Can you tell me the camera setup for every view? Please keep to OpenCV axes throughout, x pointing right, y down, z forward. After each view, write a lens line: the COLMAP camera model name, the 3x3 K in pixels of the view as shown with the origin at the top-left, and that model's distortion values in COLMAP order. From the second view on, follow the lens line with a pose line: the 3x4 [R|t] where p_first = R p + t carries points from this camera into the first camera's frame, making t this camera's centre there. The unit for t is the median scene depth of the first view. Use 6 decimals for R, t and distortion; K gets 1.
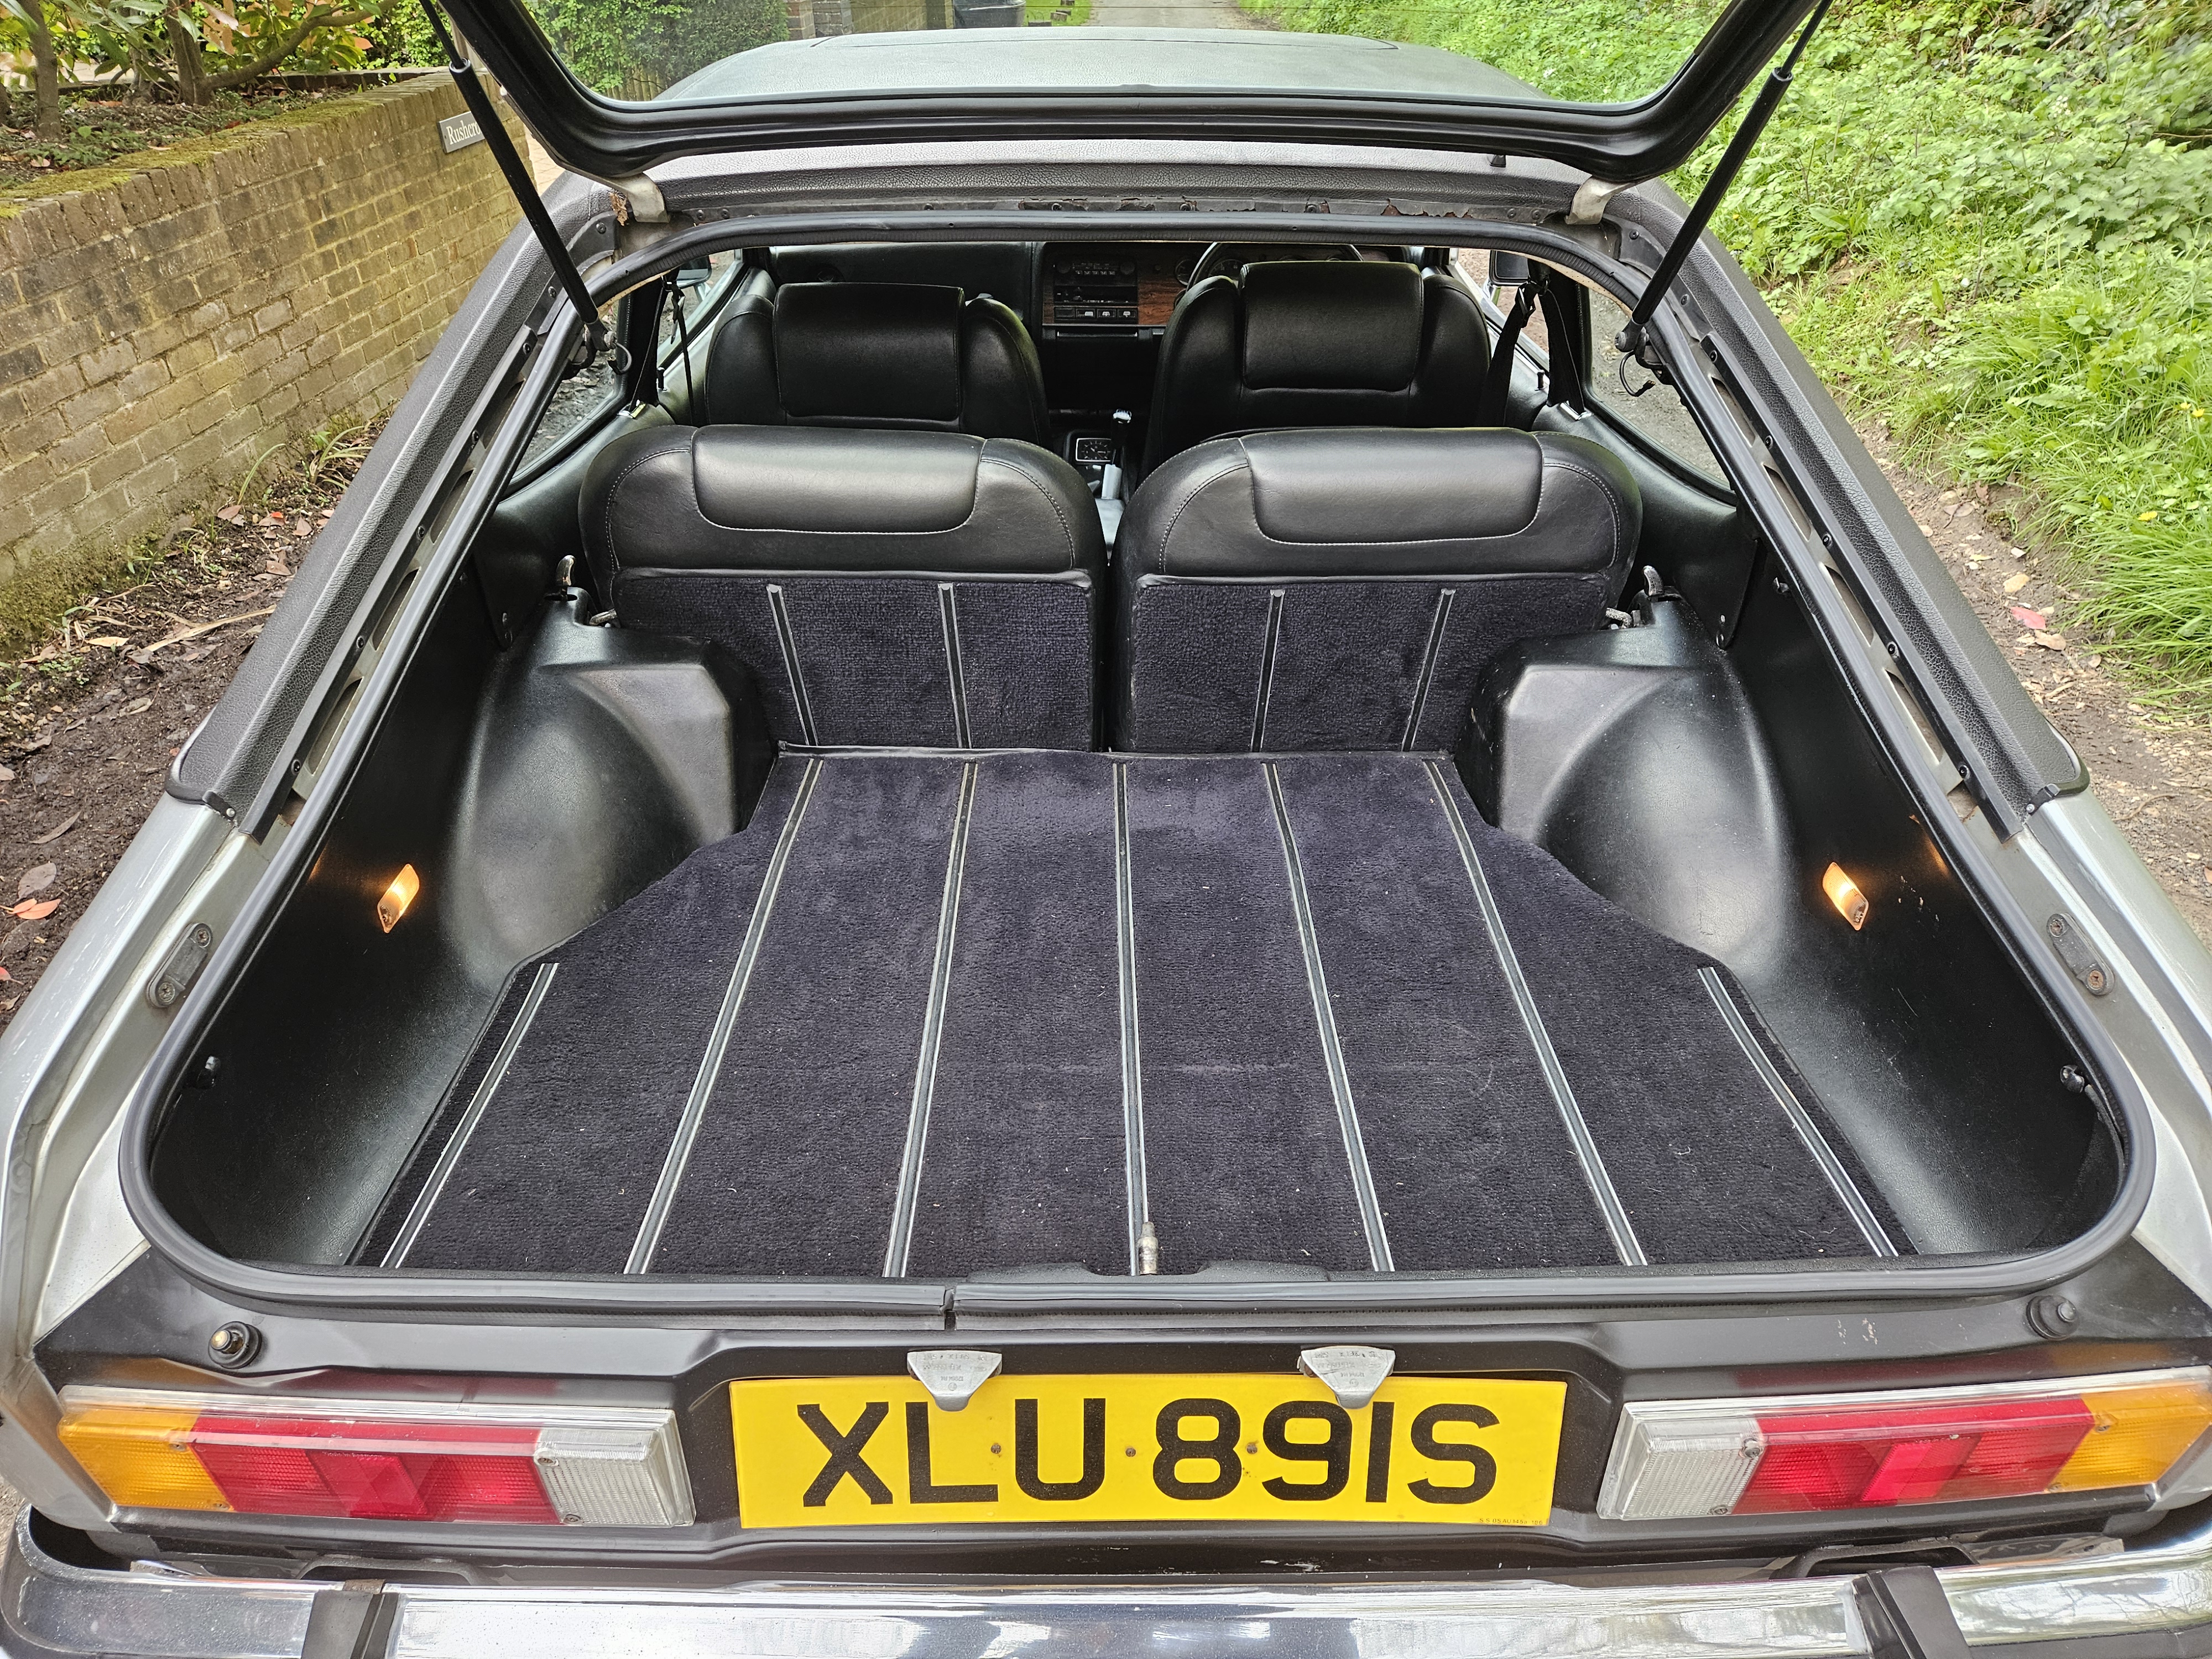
lens RADIAL K [[1480.8, 0, 1096.9], [0, 1480.8, 849.5], [0, 0, 1]] dist [0.059988, -0.051313]
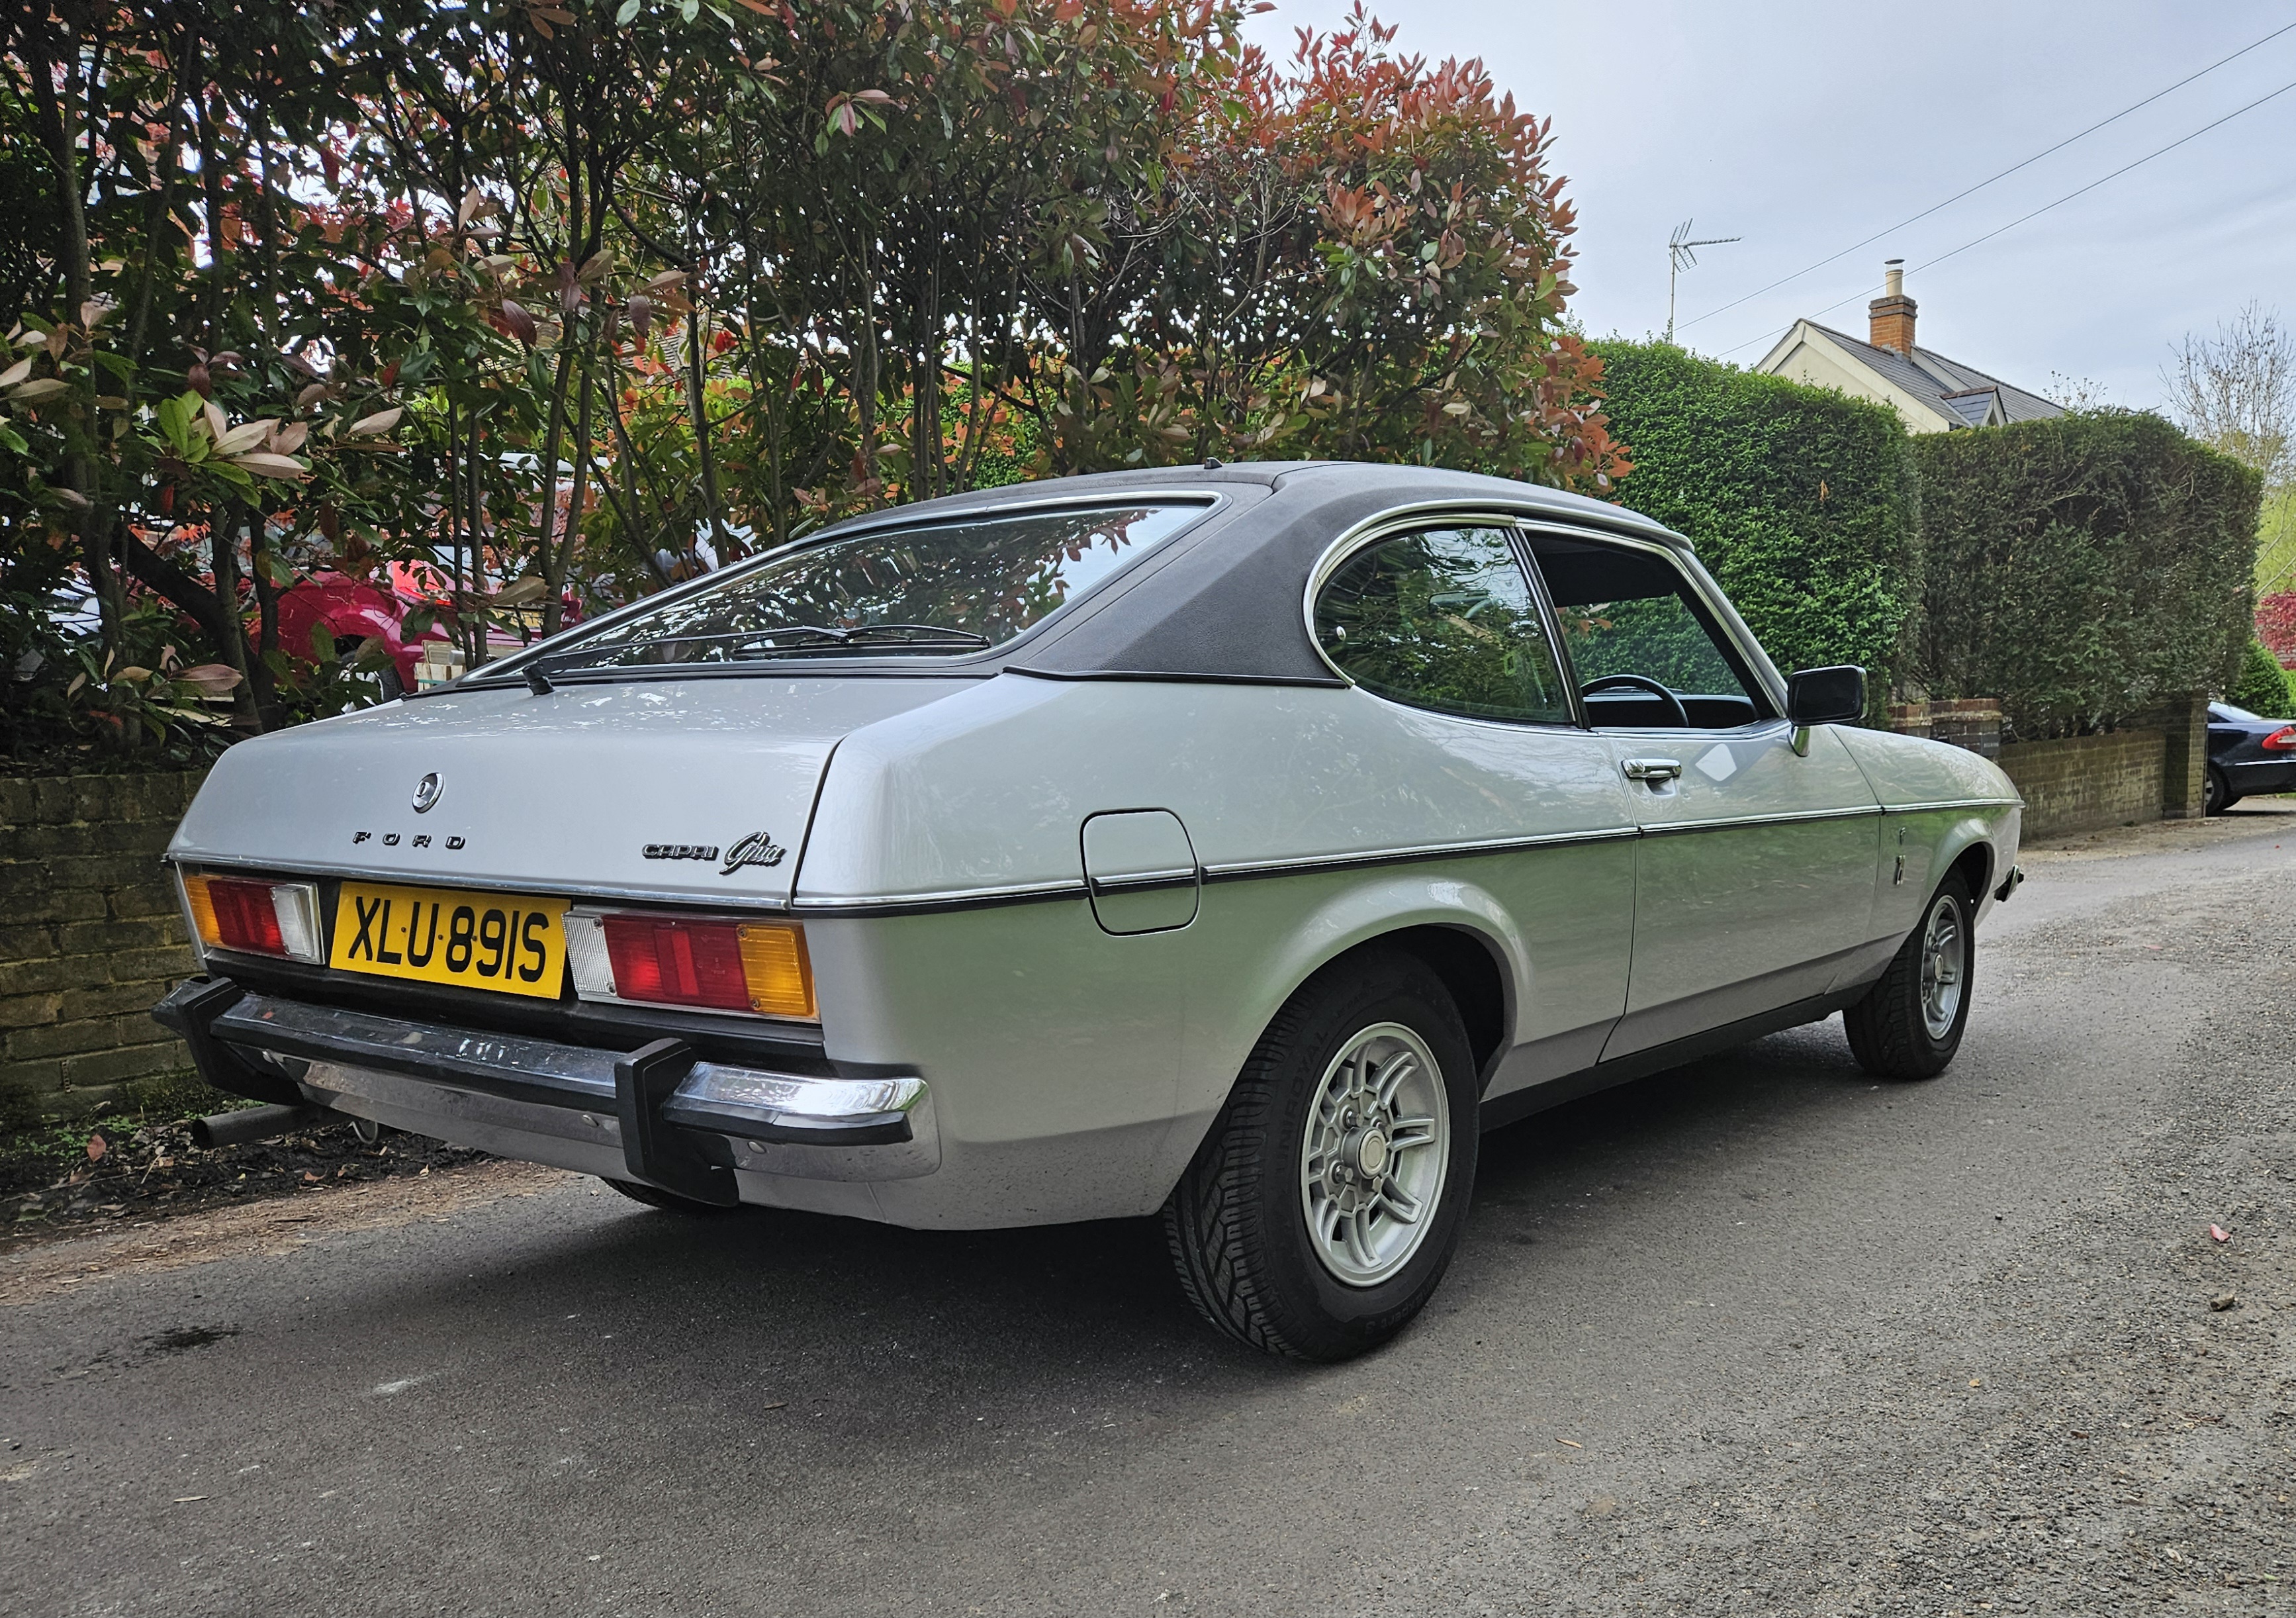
lens RADIAL K [[1731.2, 0, 1273.3], [0, 1731.2, 991.6], [0, 0, 1]] dist [0.083656, -0.067270]
pose [[0.792240, 0.069262, -0.606266, 0.493814], [-0.305098, 0.905396, -0.295251, 0.179034], [0.528461, 0.418880, 0.738423, -0.012072]]
